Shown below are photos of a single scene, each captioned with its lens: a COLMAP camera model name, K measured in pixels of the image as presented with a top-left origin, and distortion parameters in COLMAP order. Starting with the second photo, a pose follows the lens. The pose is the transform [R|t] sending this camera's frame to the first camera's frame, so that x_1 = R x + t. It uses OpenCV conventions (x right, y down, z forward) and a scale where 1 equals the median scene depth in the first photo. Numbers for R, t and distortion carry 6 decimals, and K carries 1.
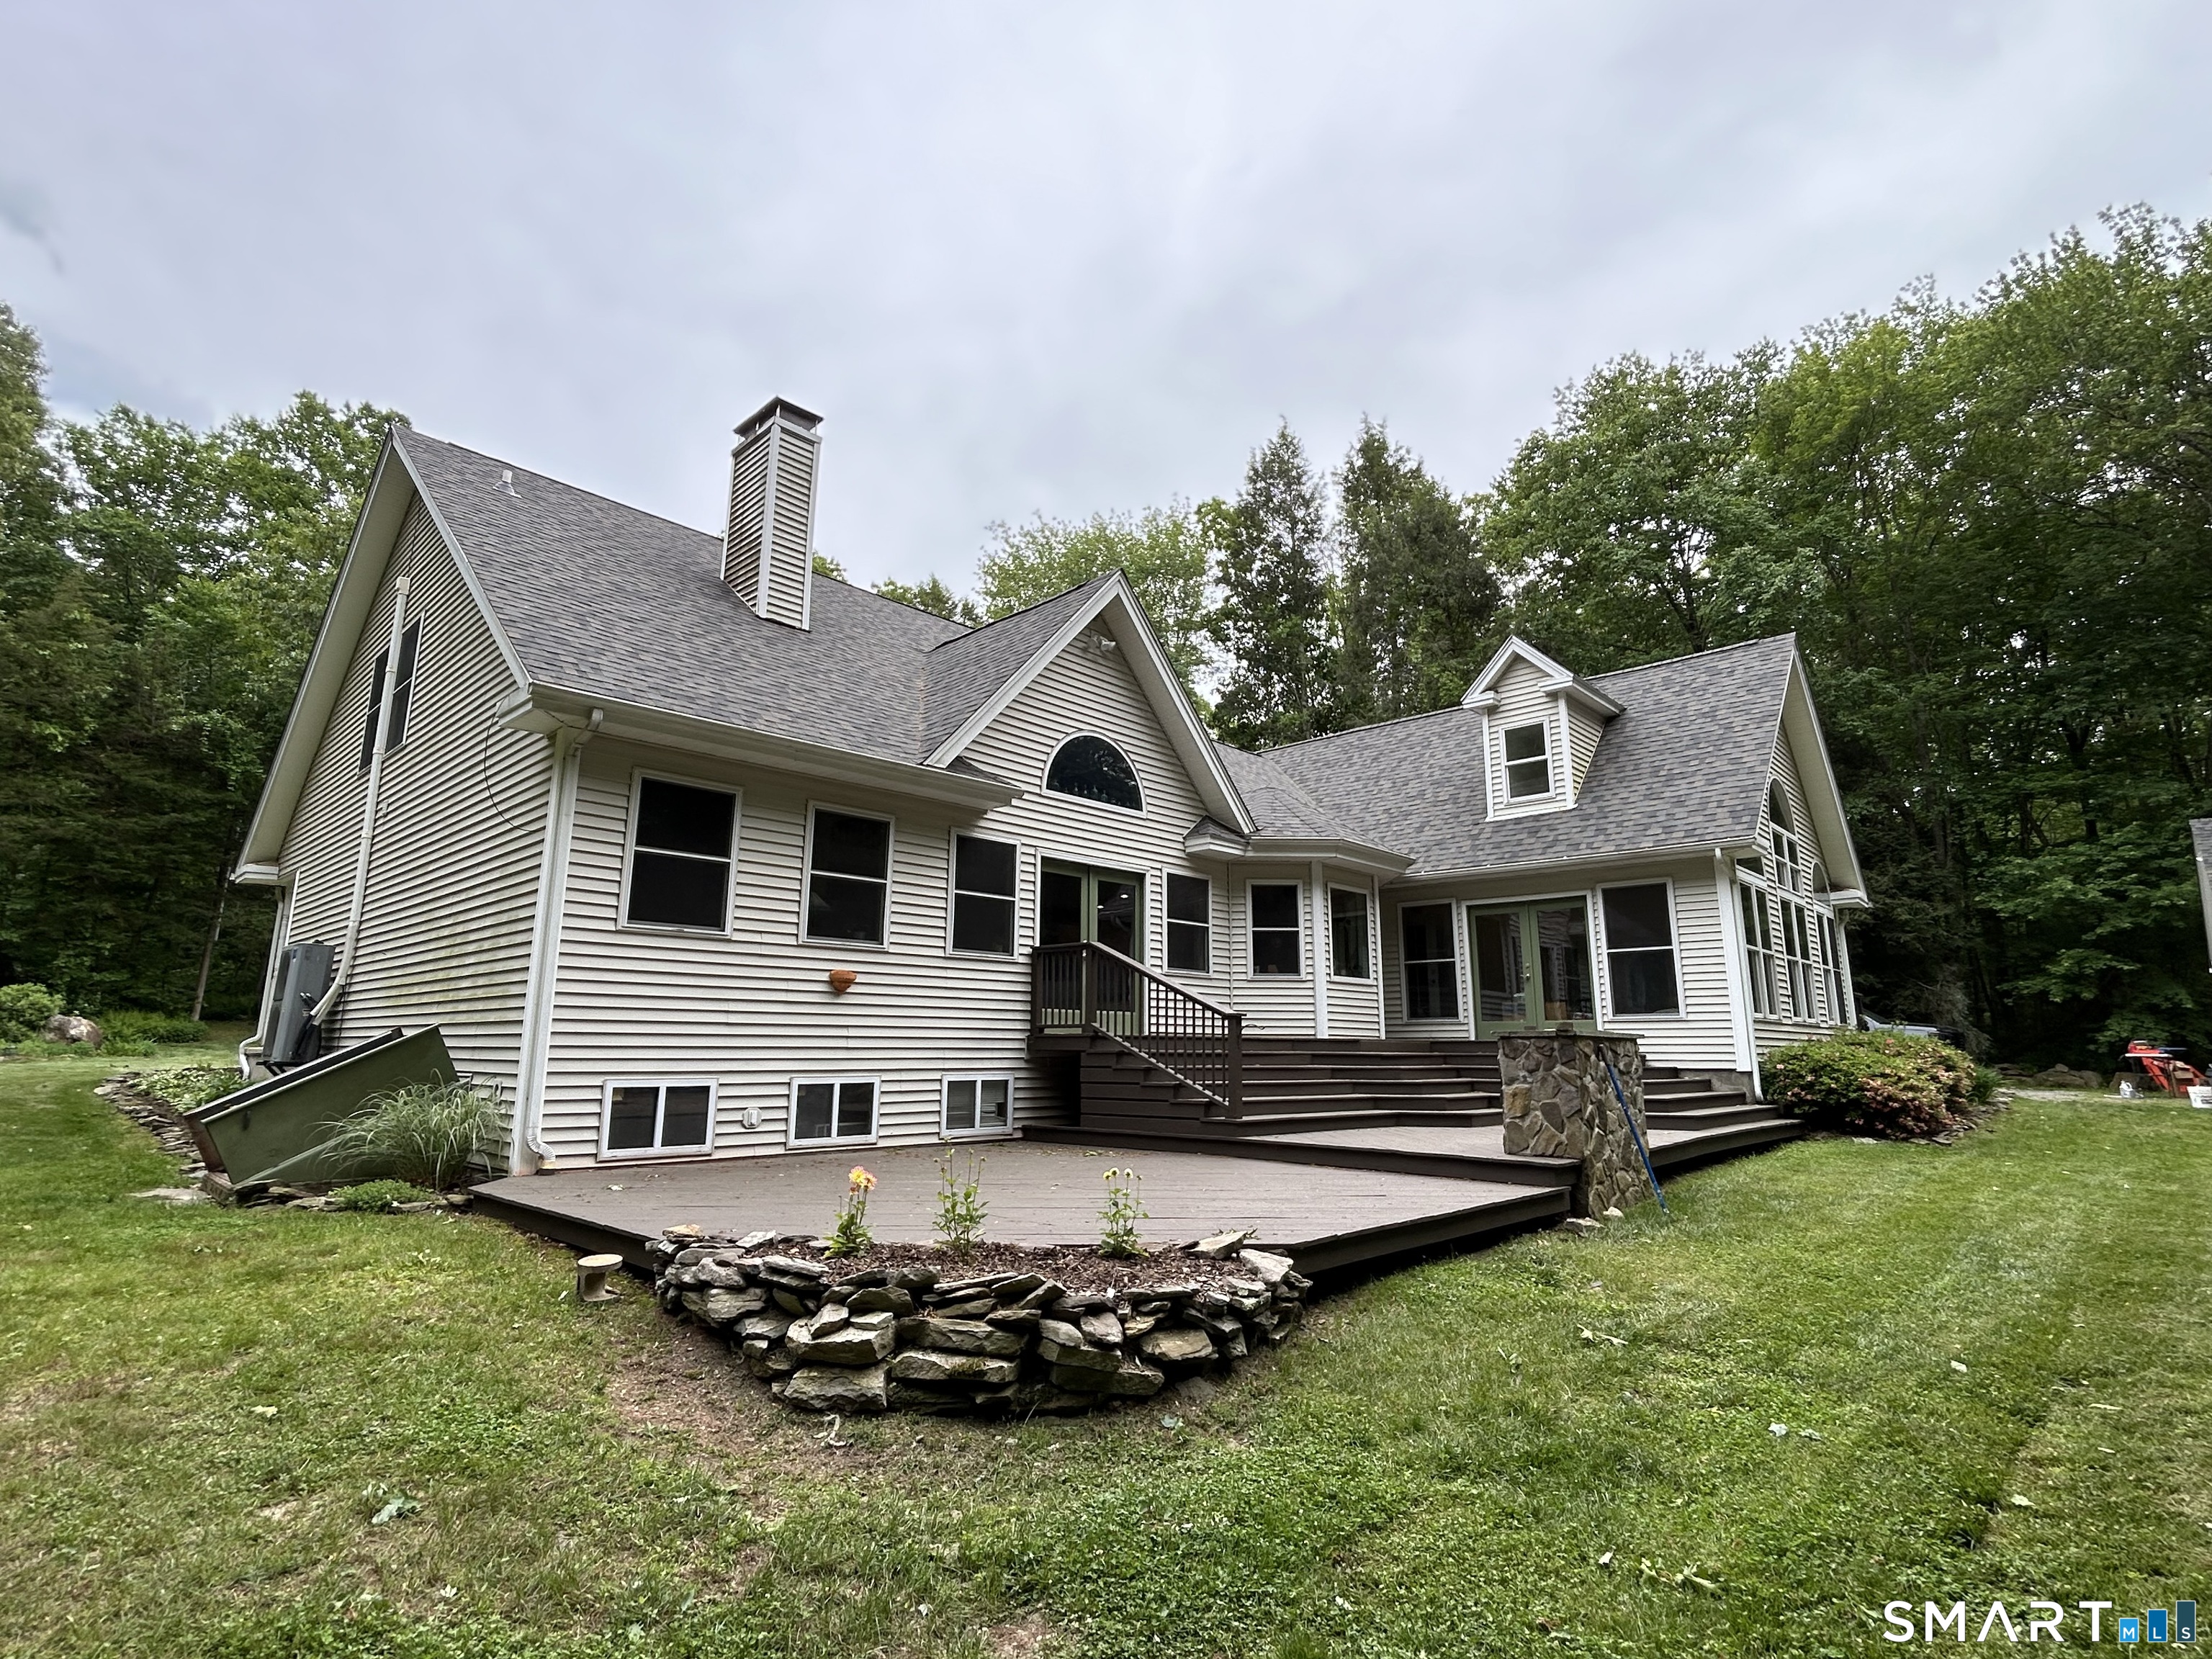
lens RADIAL K [[1087.0, 0, 1106.0], [0, 1087.0, 829.5], [0, 0, 1]] dist [-0.000097, -0.000182]
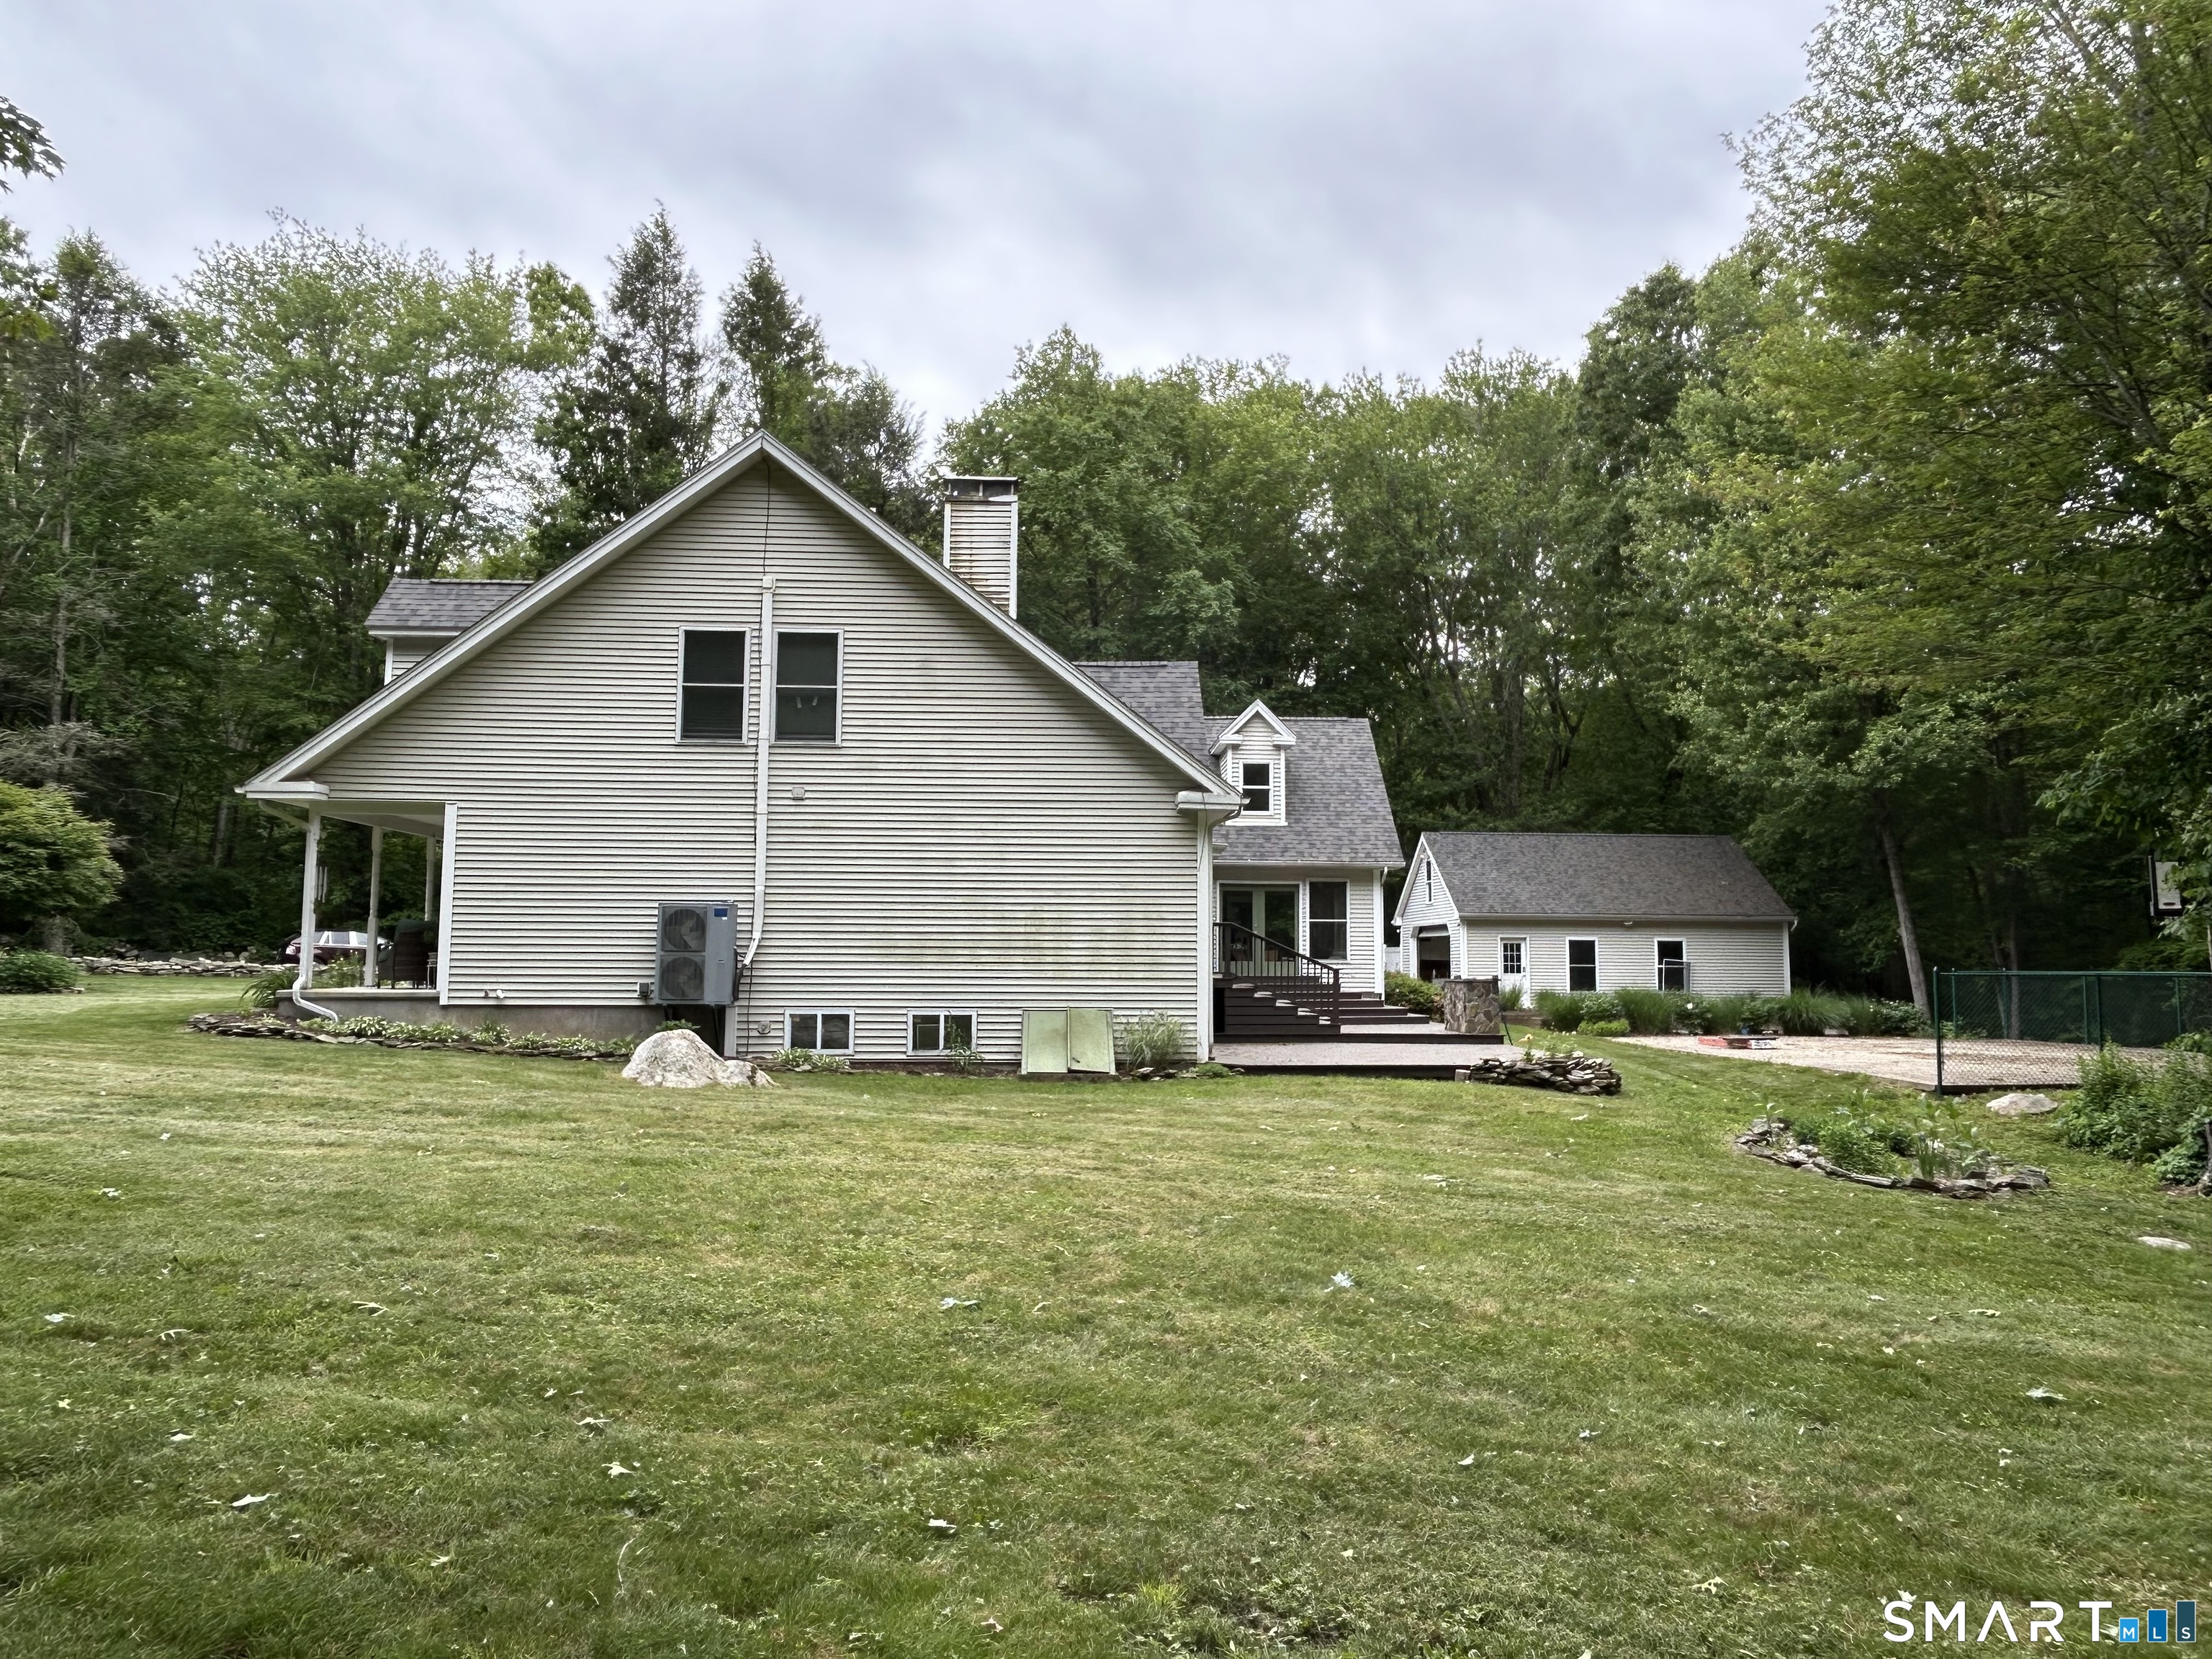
lens RADIAL K [[1547.0, 0, 1106.0], [0, 1547.0, 829.5], [0, 0, 1]] dist [0.001911, 0.000077]
pose [[0.696770, 0.067639, 0.714099, -0.436927], [-0.149990, 0.987275, 0.052836, -0.030594], [-0.701438, -0.143922, 0.698048, -0.114552]]
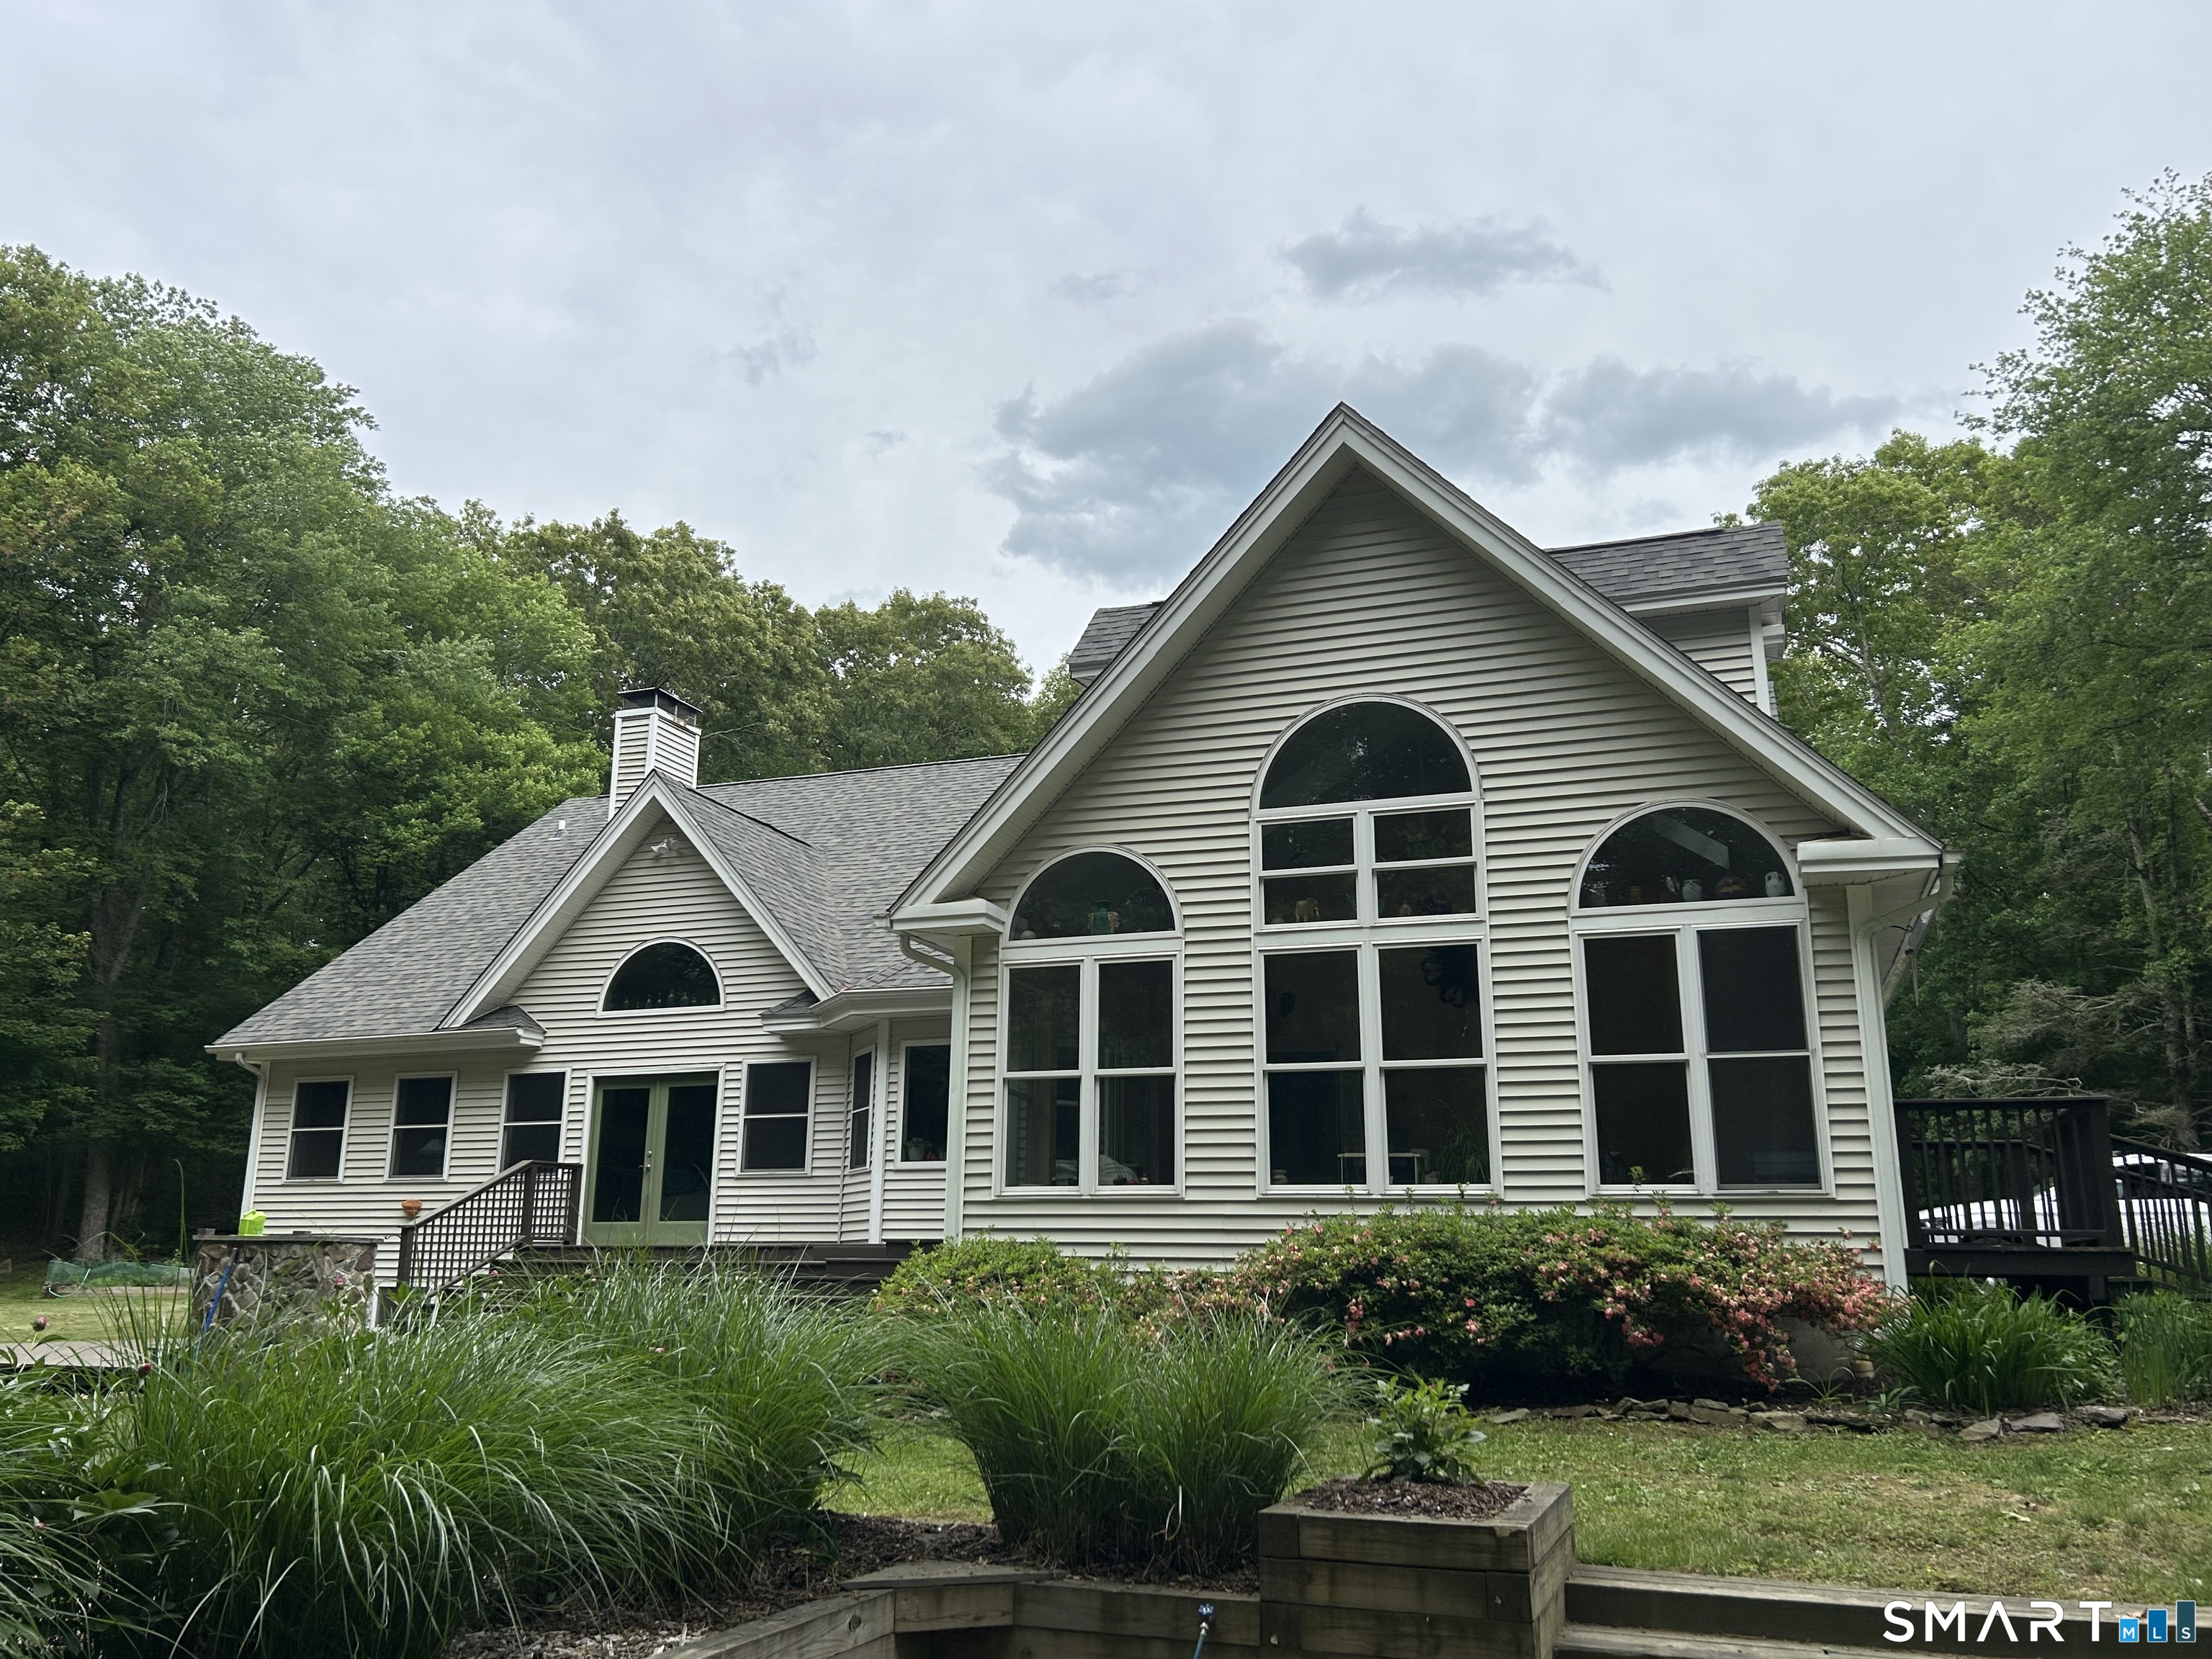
lens RADIAL K [[1714.2, 0, 1106.0], [0, 1714.2, 829.5], [0, 0, 1]] dist [0.057751, -0.087446]
pose [[0.409195, -0.219647, -0.885615, 1.755955], [0.184114, 0.970505, -0.155632, 0.150019], [0.893678, -0.099370, 0.437566, 0.757568]]
